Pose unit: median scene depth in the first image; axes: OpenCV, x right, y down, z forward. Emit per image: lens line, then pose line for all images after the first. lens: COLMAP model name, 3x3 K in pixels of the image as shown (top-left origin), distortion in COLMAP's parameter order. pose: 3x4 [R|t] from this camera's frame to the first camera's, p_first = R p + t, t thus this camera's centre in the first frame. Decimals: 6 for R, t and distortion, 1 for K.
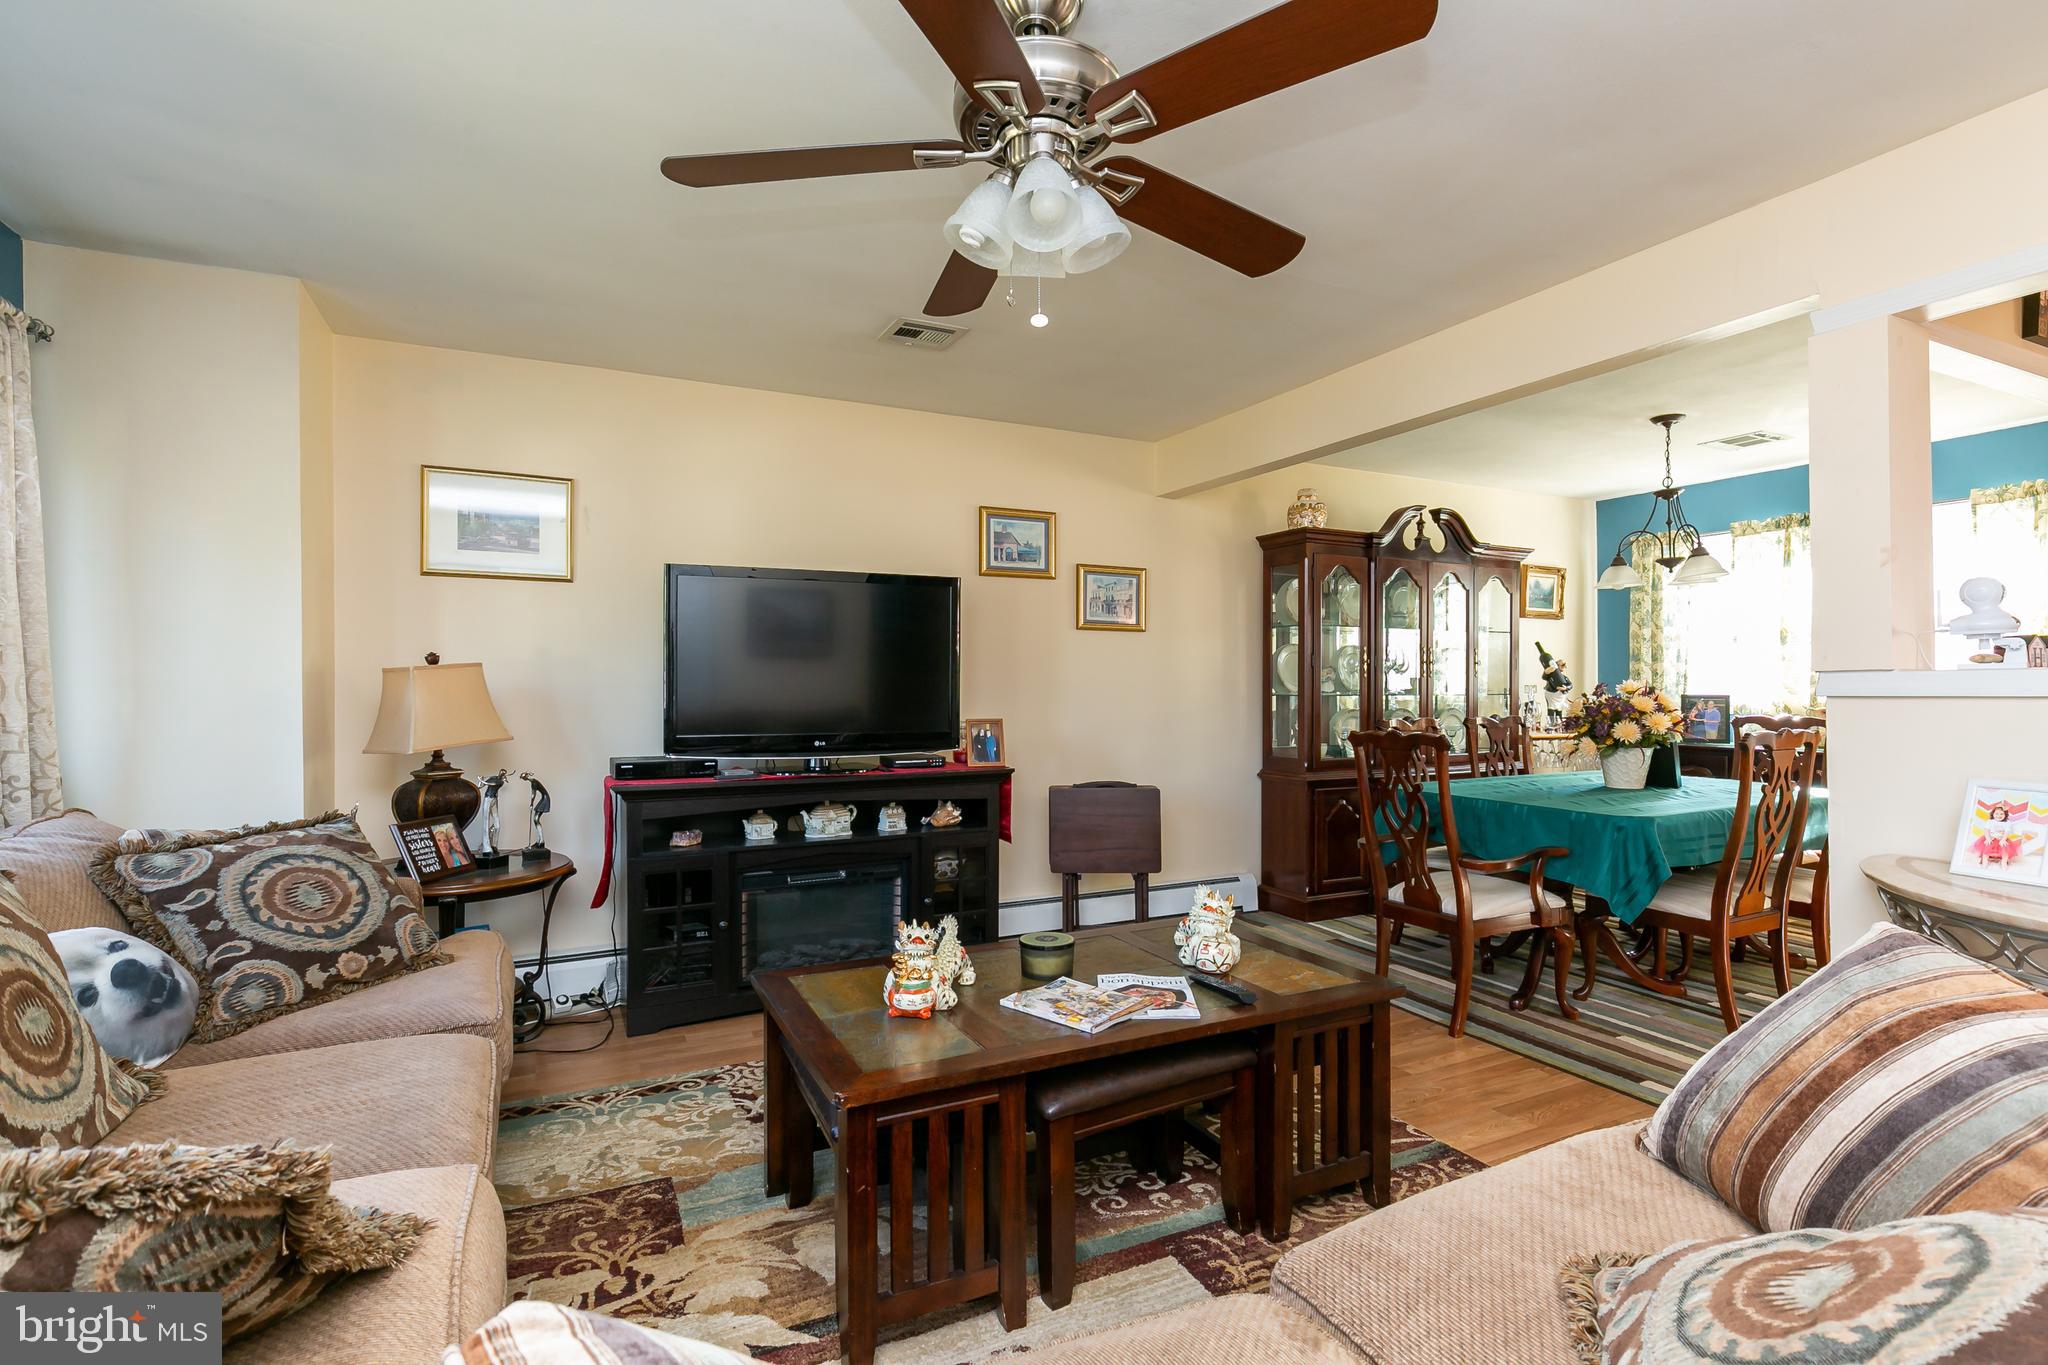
lens RADIAL K [[965.0, 0, 1030.0], [0, 965.0, 685.1], [0, 0, 1]] dist [0.001523, 0.000582]
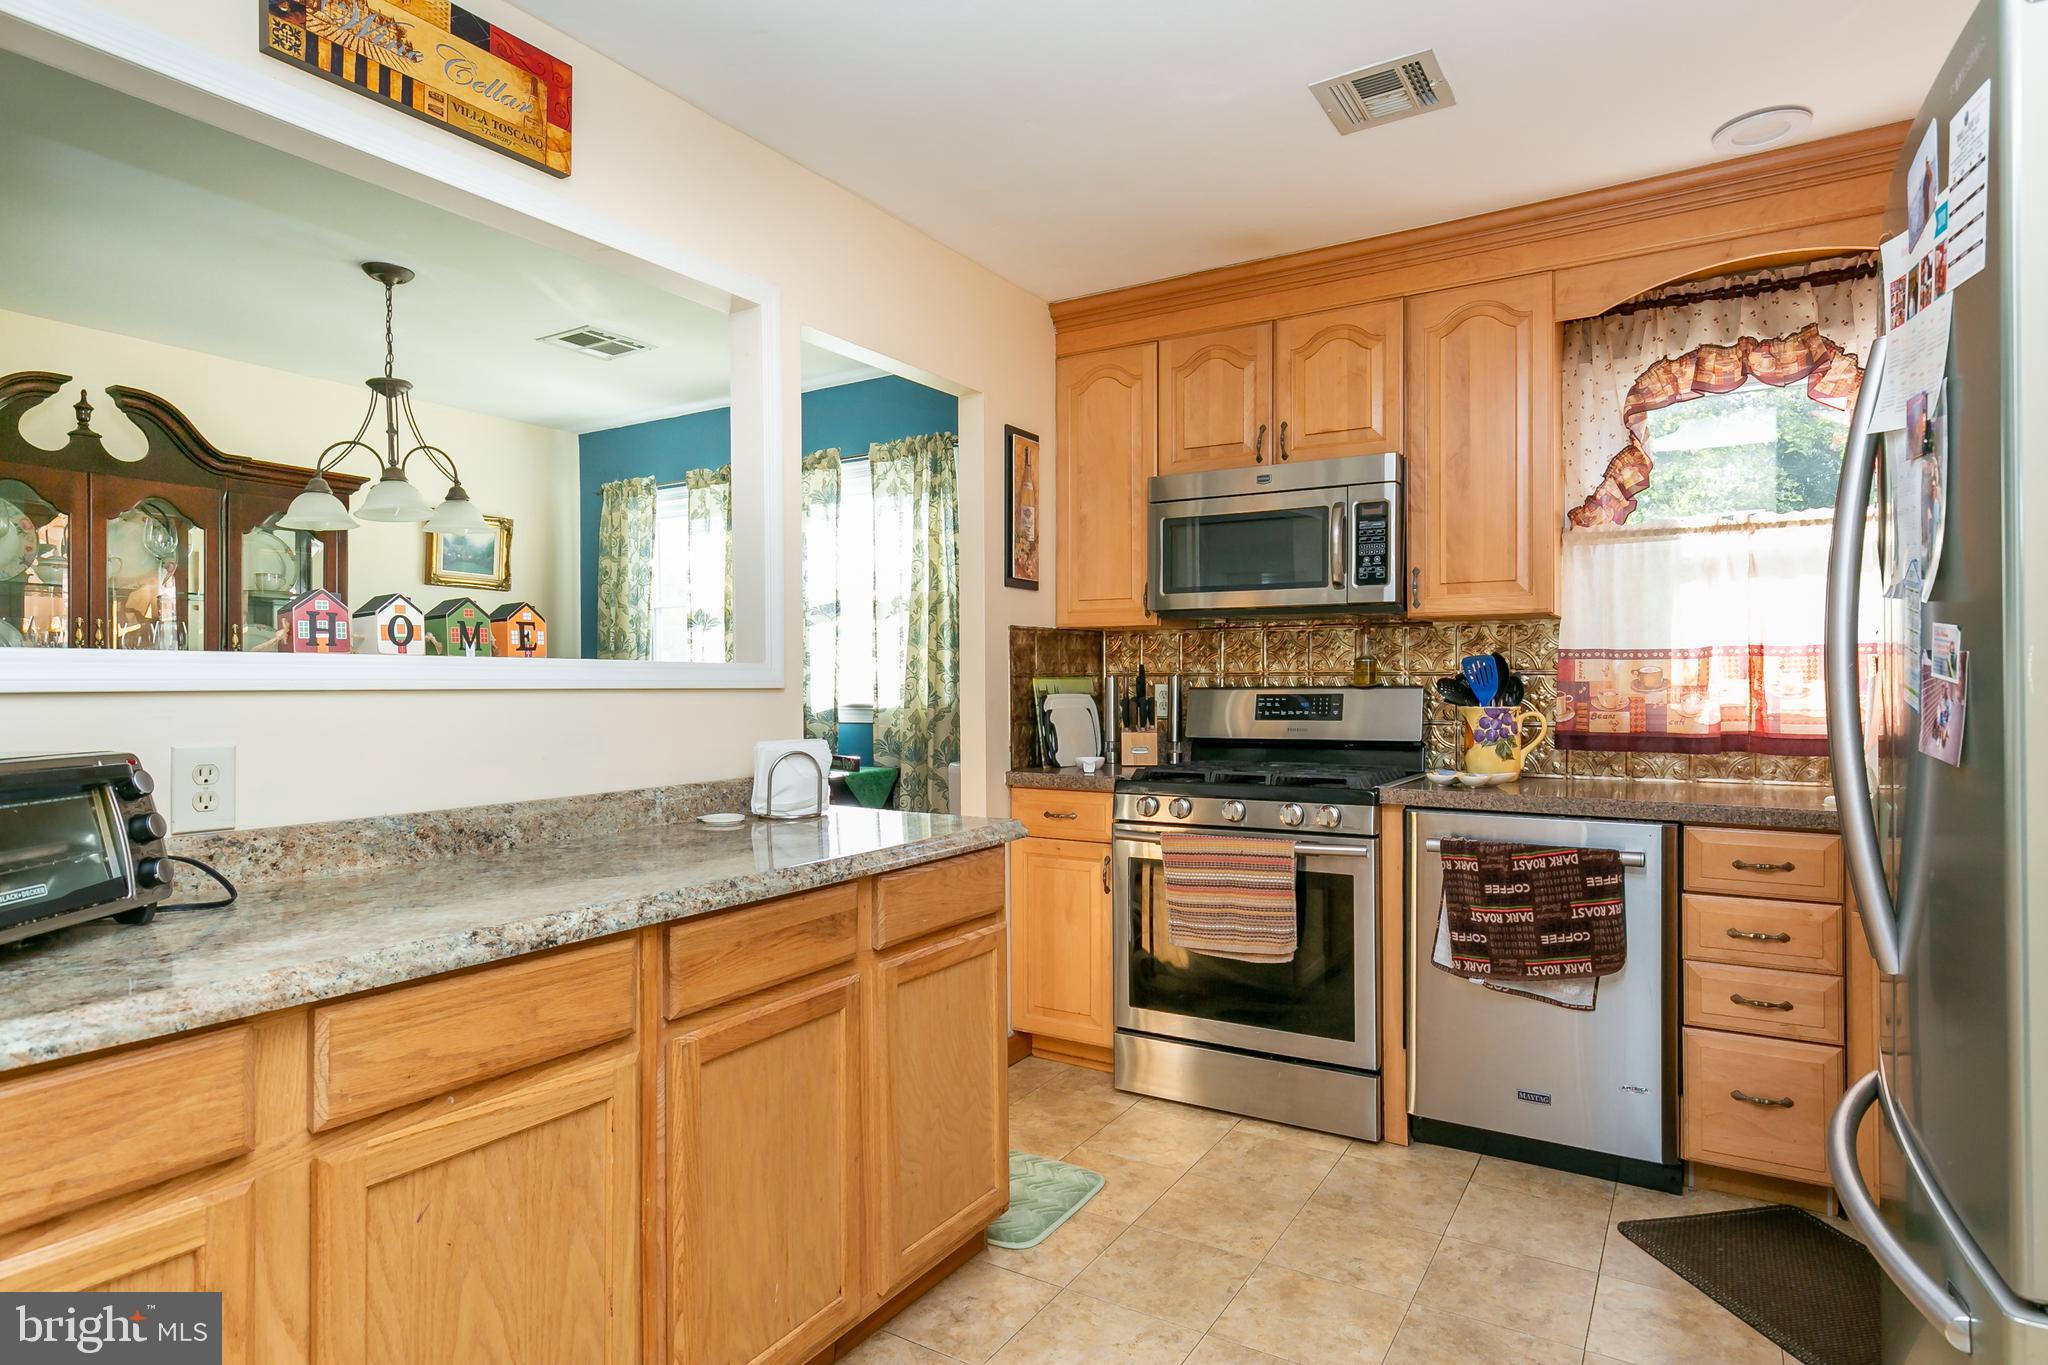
lens RADIAL K [[1108.1, 0, 1034.1], [0, 1108.1, 681.6], [0, 0, 1]] dist [-0.002610, -0.000581]
pose [[0.851082, 0.001519, 0.525031, 0.528993], [-0.000114, 0.999996, -0.002709, 0.001512], [-0.525033, 0.002246, 0.851079, 0.115385]]
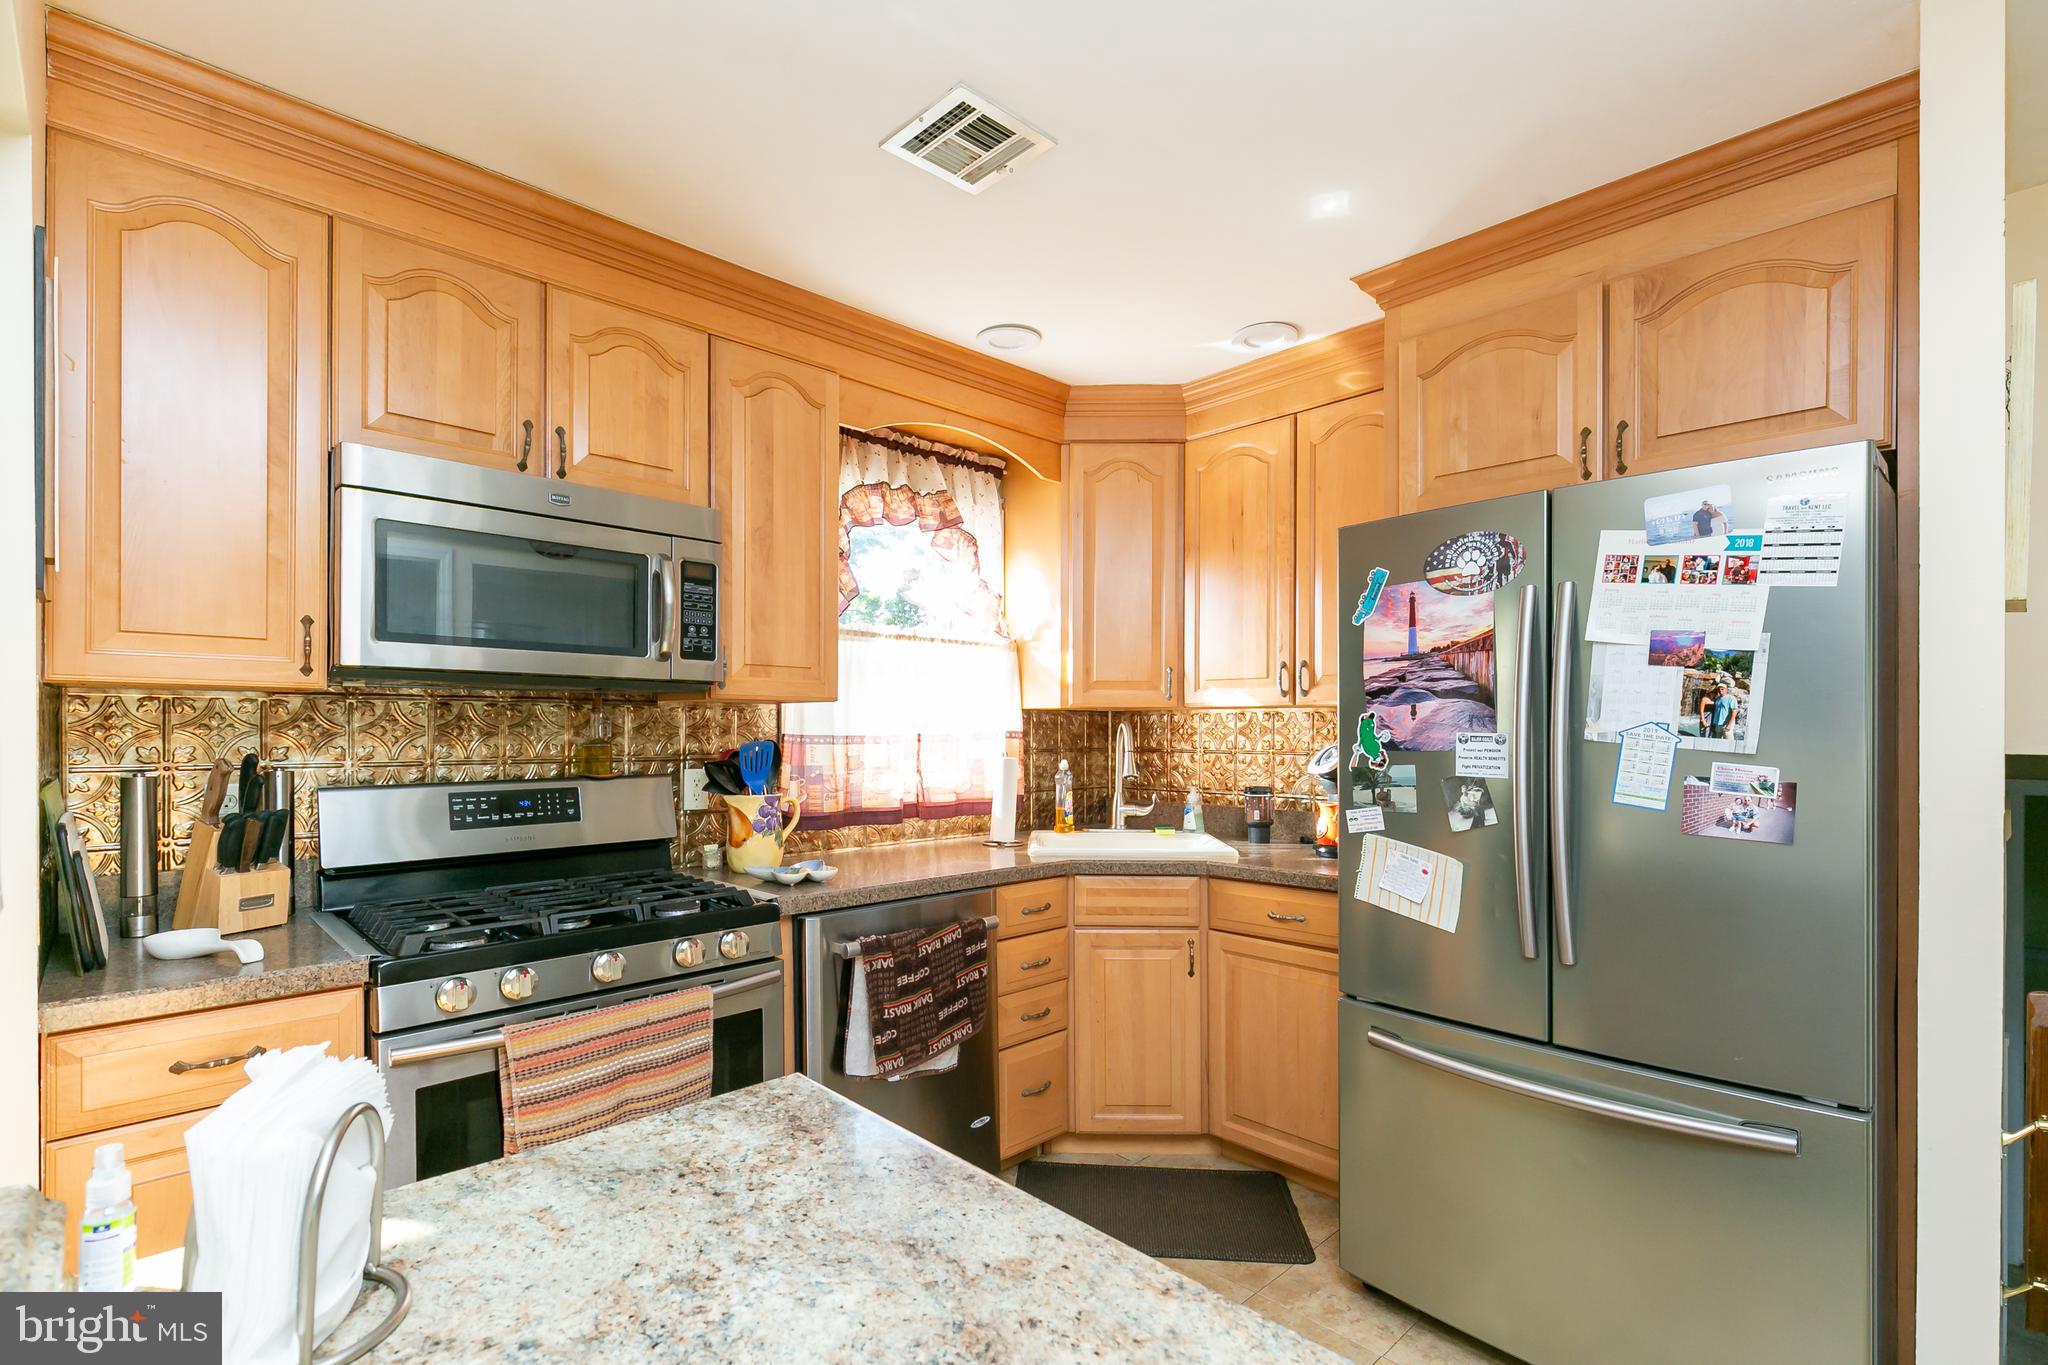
lens RADIAL K [[929.8, 0, 1026.1], [0, 929.8, 729.9], [0, 0, 1]] dist [0.001692, -0.000692]
pose [[-0.292708, 0.002101, 0.956199, 0.547288], [-0.000544, 0.999997, -0.002364, -0.018543], [-0.956202, -0.001212, -0.292706, 0.492457]]
